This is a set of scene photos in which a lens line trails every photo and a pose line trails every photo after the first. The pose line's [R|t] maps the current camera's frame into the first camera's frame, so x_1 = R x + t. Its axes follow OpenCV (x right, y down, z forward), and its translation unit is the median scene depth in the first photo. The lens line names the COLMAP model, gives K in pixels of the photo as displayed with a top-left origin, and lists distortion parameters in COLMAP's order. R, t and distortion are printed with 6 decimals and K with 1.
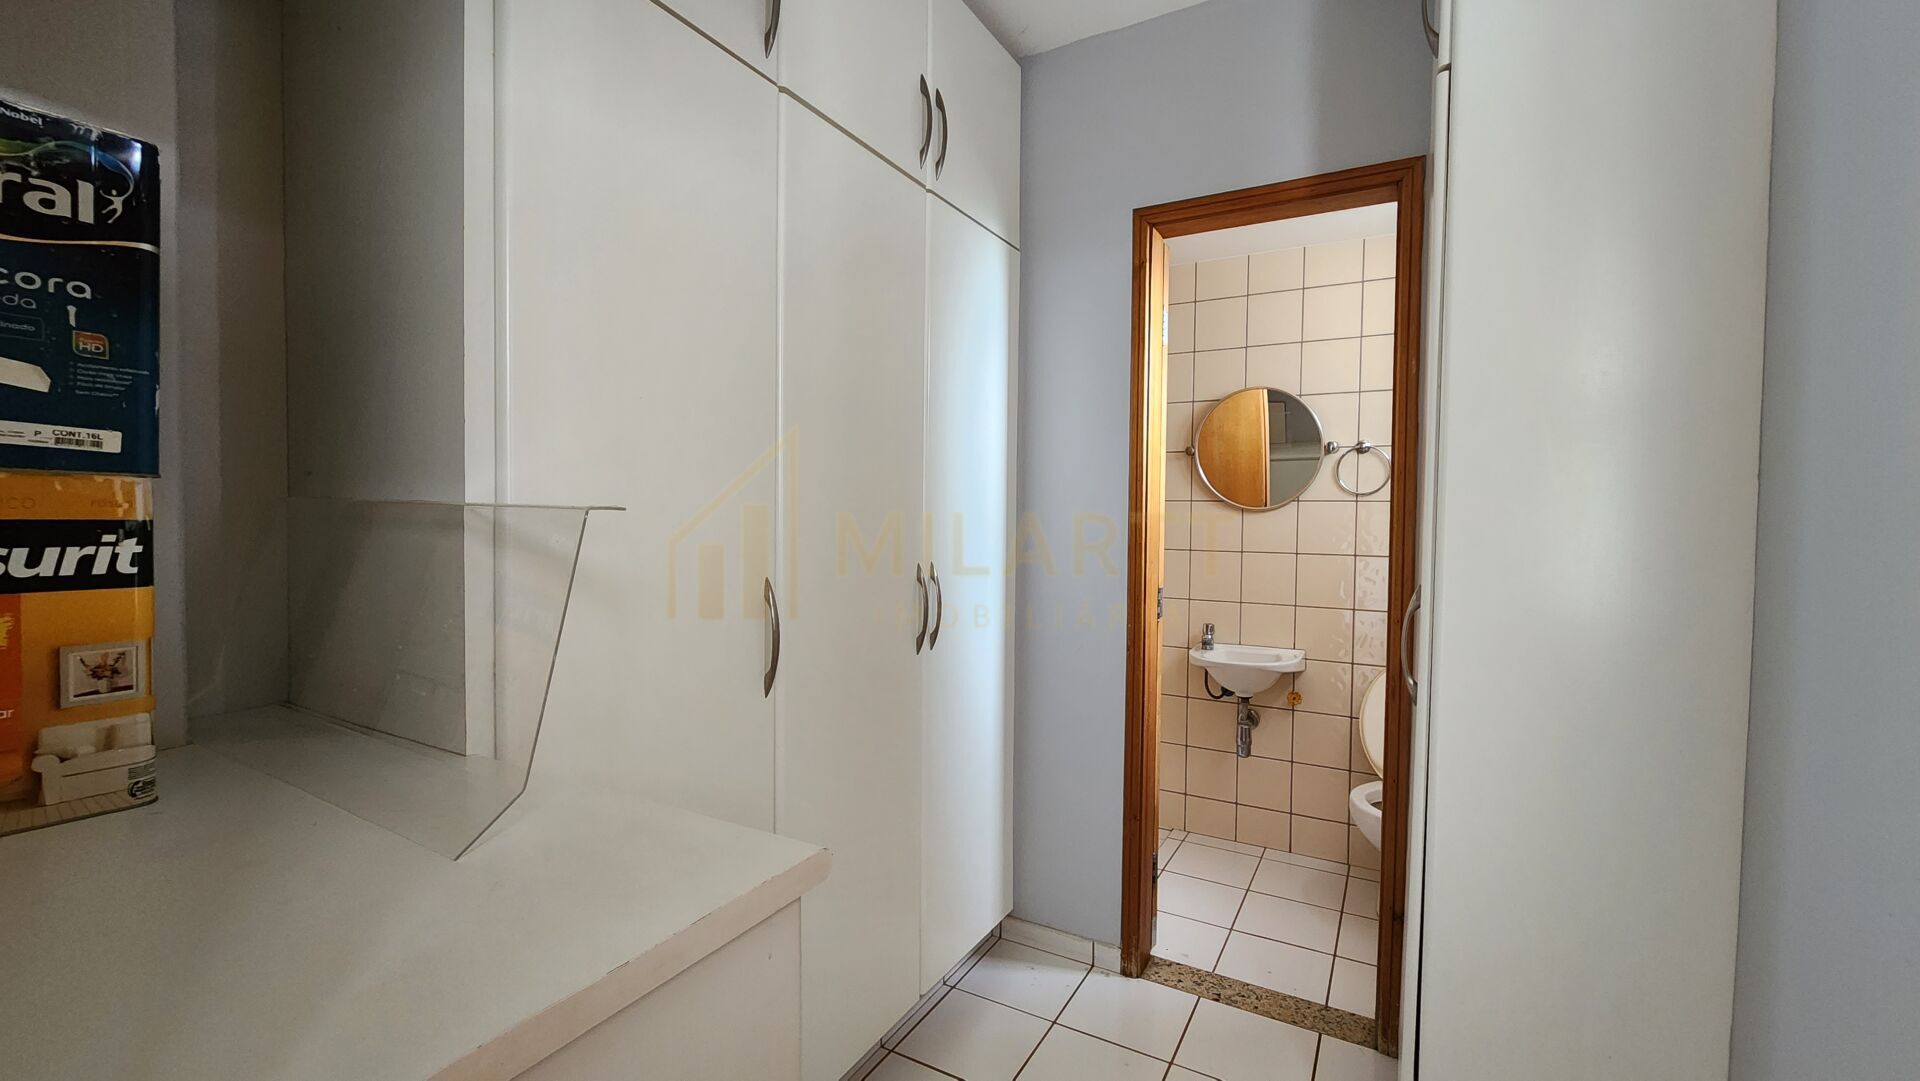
lens RADIAL K [[790.9, 0, 960.0], [0, 790.9, 540.5], [0, 0, 1]] dist [0.000397, -0.000029]
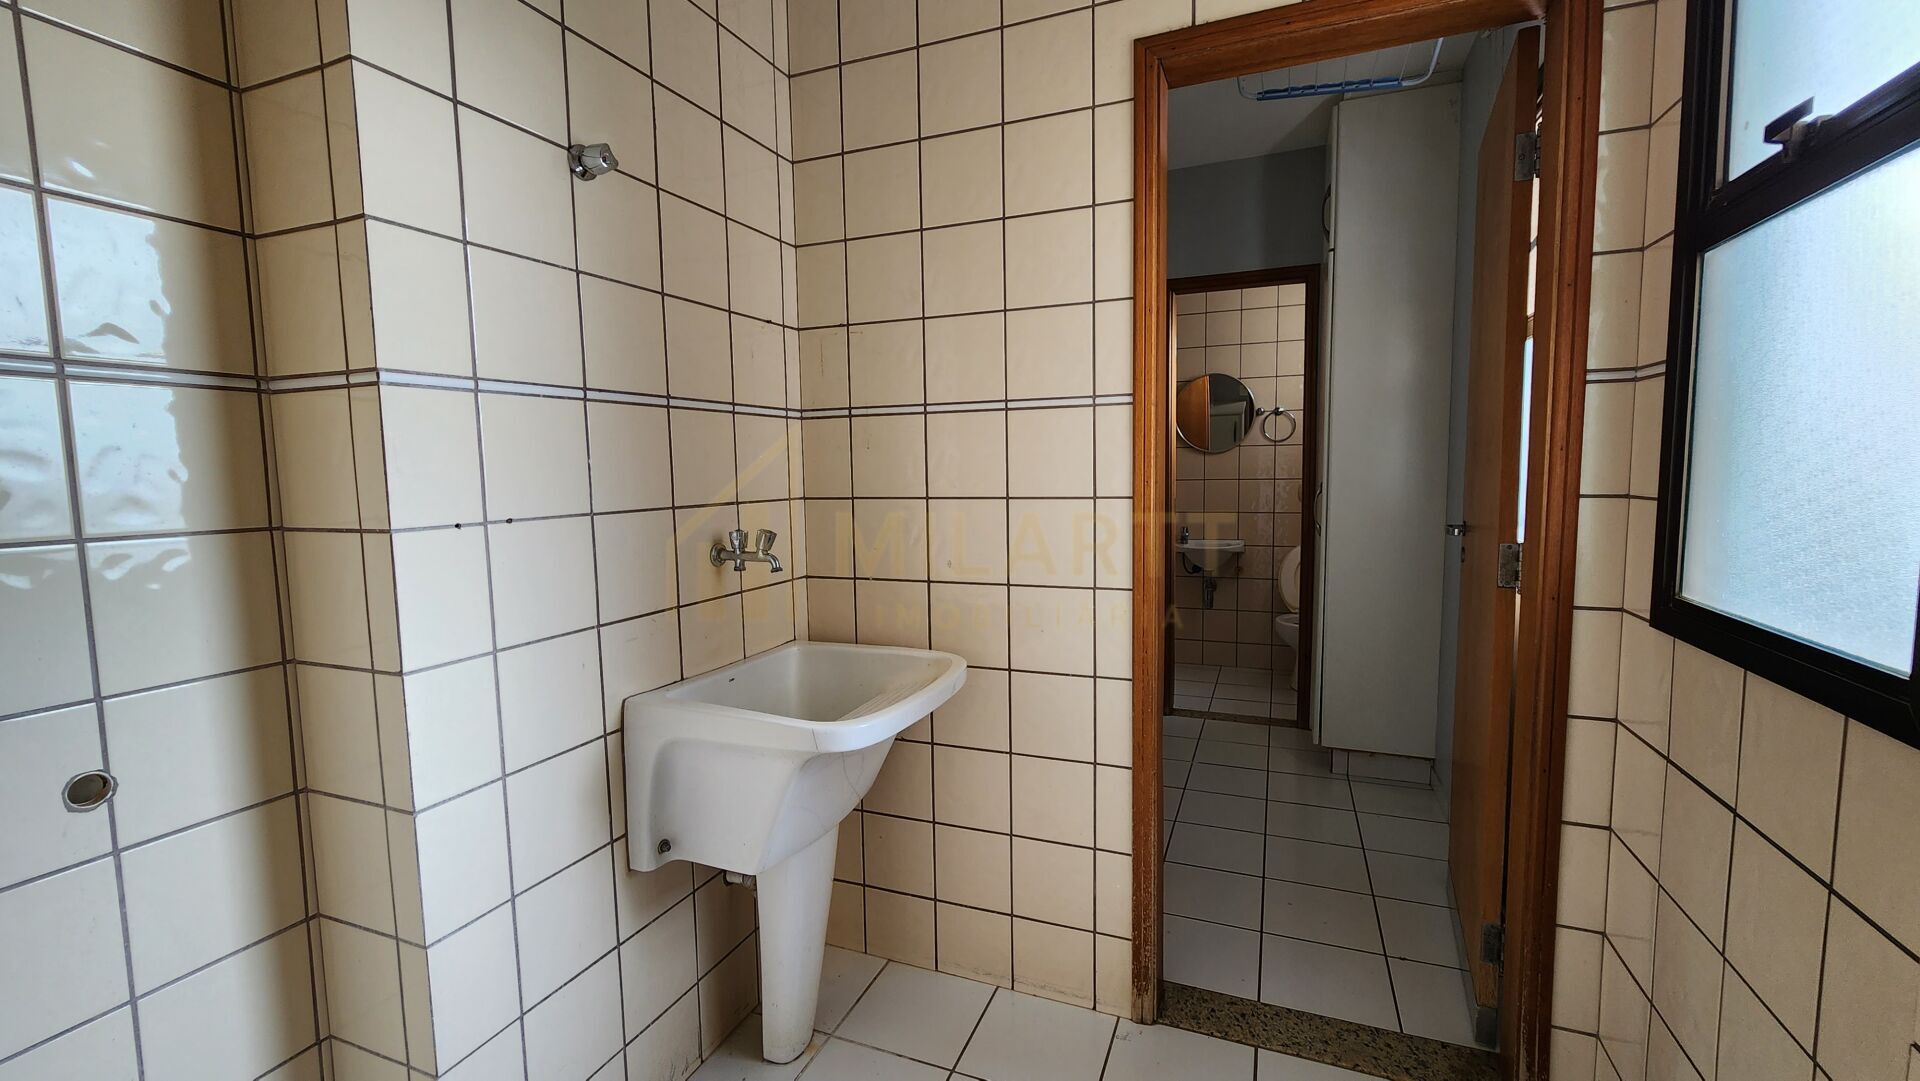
lens RADIAL K [[790.9, 0, 960.0], [0, 790.9, 540.5], [0, 0, 1]] dist [0.000397, -0.000029]
pose [[0.991047, -0.038485, 0.127846, -0.348435], [0.031229, 0.997811, 0.058284, 0.030324], [-0.129810, -0.053770, 0.990080, -0.522459]]
